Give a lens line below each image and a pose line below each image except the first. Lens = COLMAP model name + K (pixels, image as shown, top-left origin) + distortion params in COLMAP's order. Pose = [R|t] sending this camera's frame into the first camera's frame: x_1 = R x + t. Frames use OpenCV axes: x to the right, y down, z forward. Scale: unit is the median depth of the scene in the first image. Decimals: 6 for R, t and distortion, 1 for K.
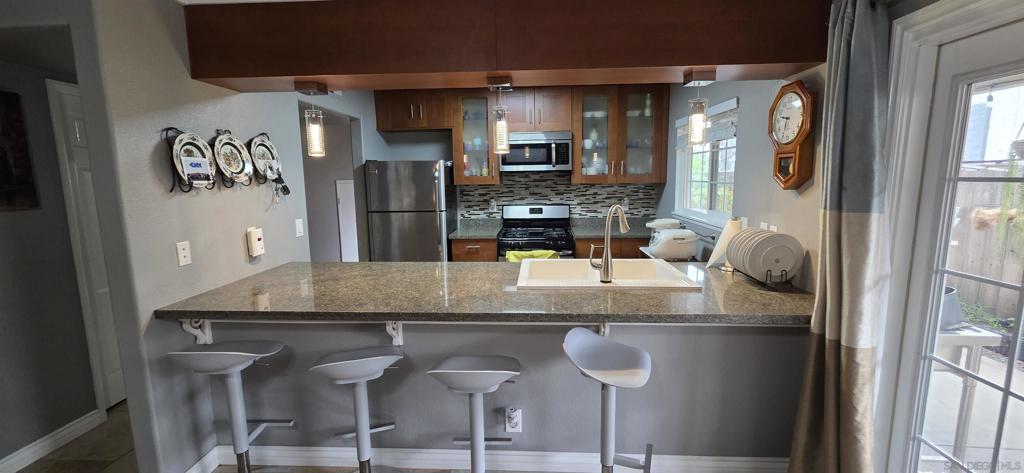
lens RADIAL K [[410.0, 0, 518.5], [0, 410.0, 231.2], [0, 0, 1]] dist [0.003961, -0.000132]
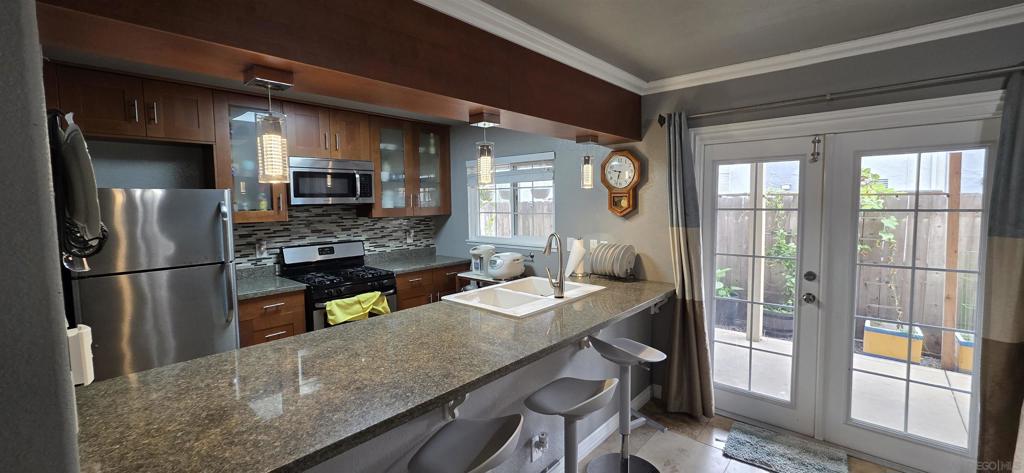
lens RADIAL K [[410.0, 0, 522.0], [0, 410.0, 233.9], [0, 0, 1]] dist [0.003961, -0.000132]
pose [[0.614040, -0.058584, 0.787098, -0.395918], [0.113097, 0.993481, -0.014286, -0.028066], [-0.781130, 0.097790, 0.616663, 0.165984]]
